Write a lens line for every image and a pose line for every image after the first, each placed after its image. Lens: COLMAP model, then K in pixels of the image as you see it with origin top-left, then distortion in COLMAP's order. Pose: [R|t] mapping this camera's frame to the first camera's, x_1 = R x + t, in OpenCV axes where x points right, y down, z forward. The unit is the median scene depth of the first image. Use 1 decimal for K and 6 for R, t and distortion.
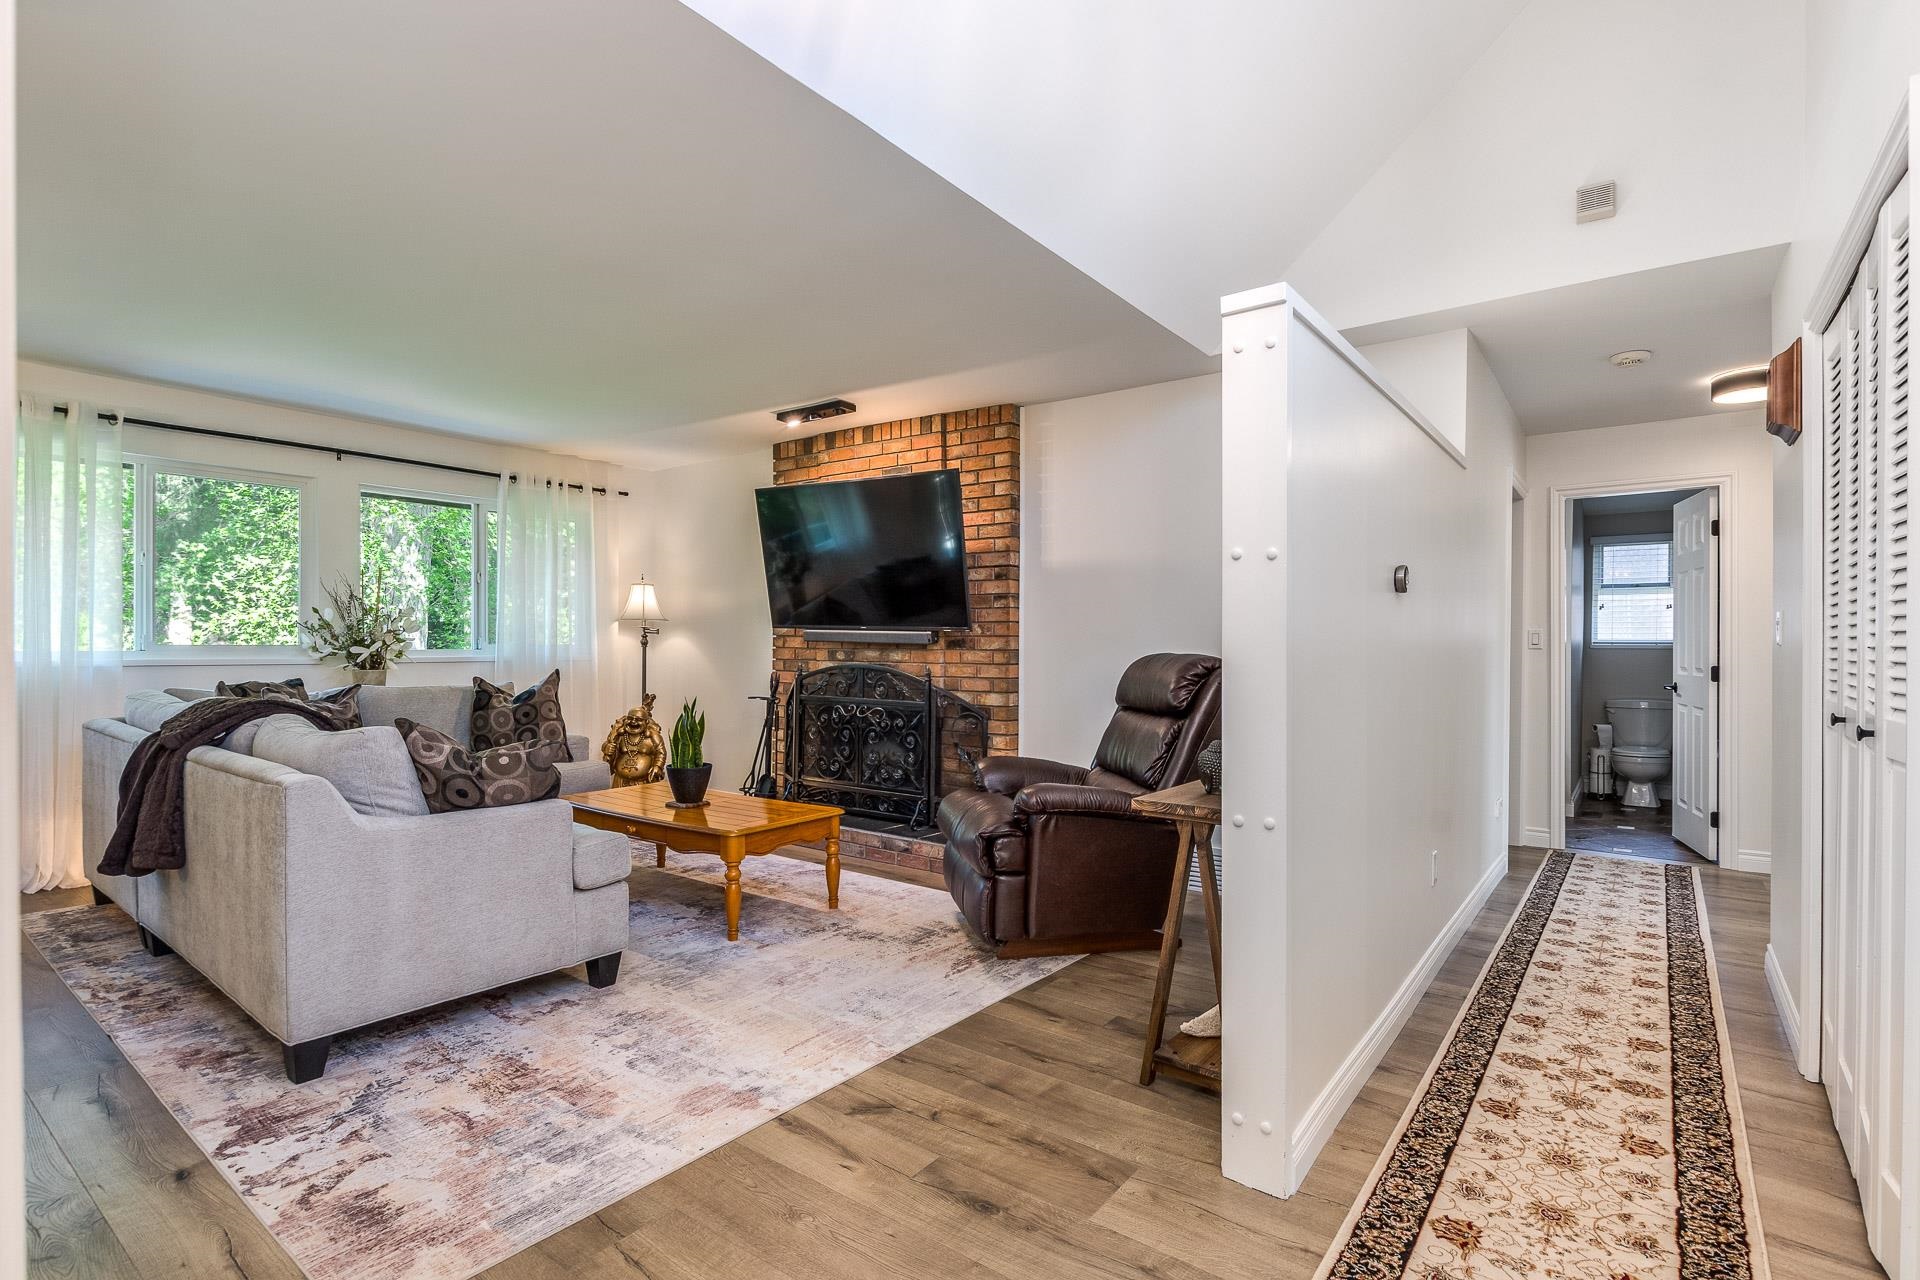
lens RADIAL K [[926.4, 0, 949.8], [0, 926.4, 651.6], [0, 0, 1]] dist [-0.003026, -0.001355]
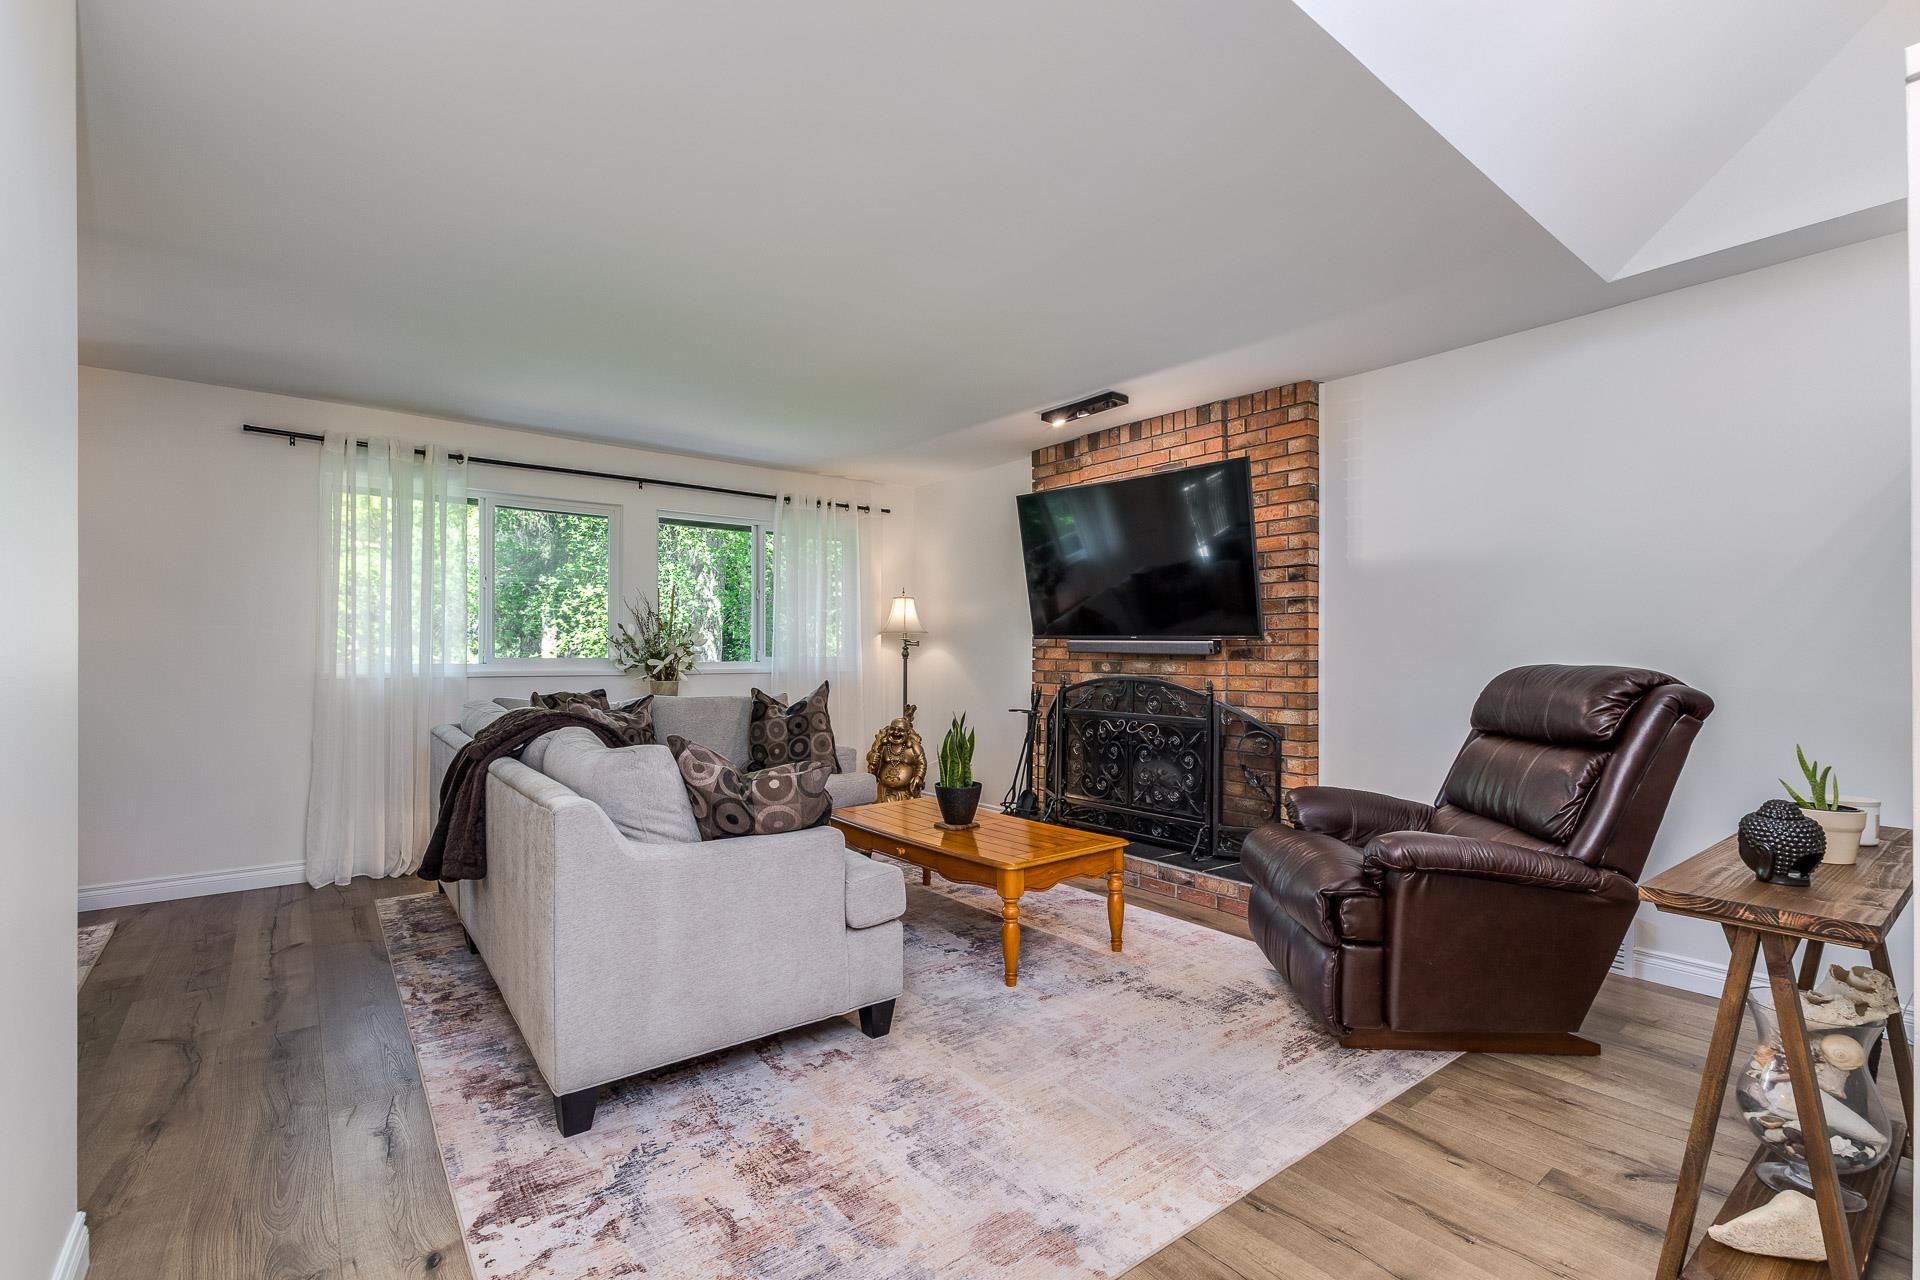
lens RADIAL K [[847.6, 0, 945.9], [0, 847.6, 655.5], [0, 0, 1]] dist [0.000449, 0.001123]
pose [[0.966603, -0.004197, -0.256244, -0.089514], [0.001954, 0.999958, -0.009005, -0.000610], [0.256271, 0.008204, 0.966570, 0.201515]]
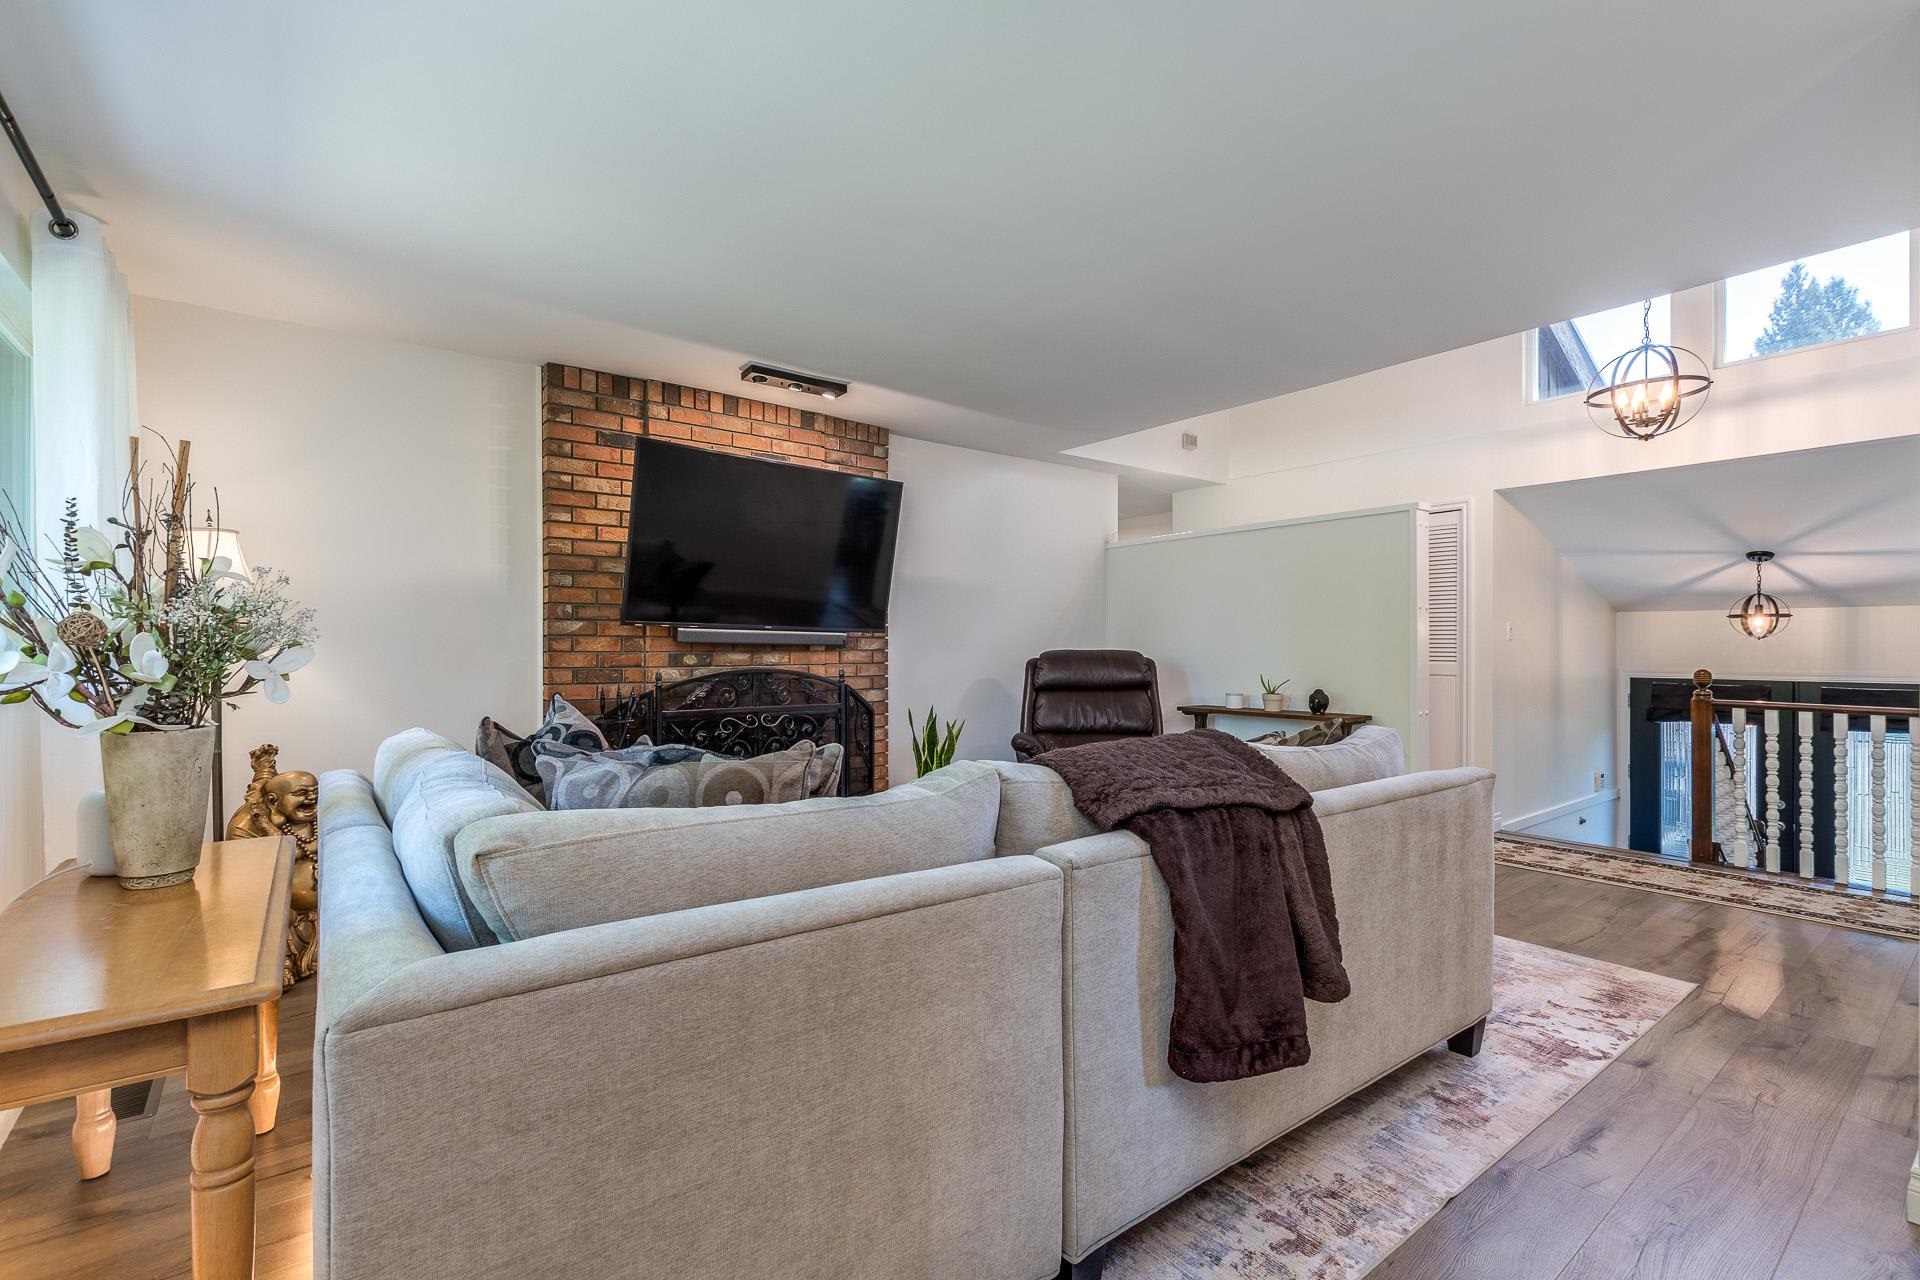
lens RADIAL K [[847.6, 0, 962.1], [0, 847.6, 646.5], [0, 0, 1]] dist [0.000449, 0.001123]
pose [[0.256326, -0.006788, 0.966566, -1.310417], [0.010333, 0.999937, 0.004282, -0.013782], [-0.966535, 0.008890, 0.256380, 0.953690]]
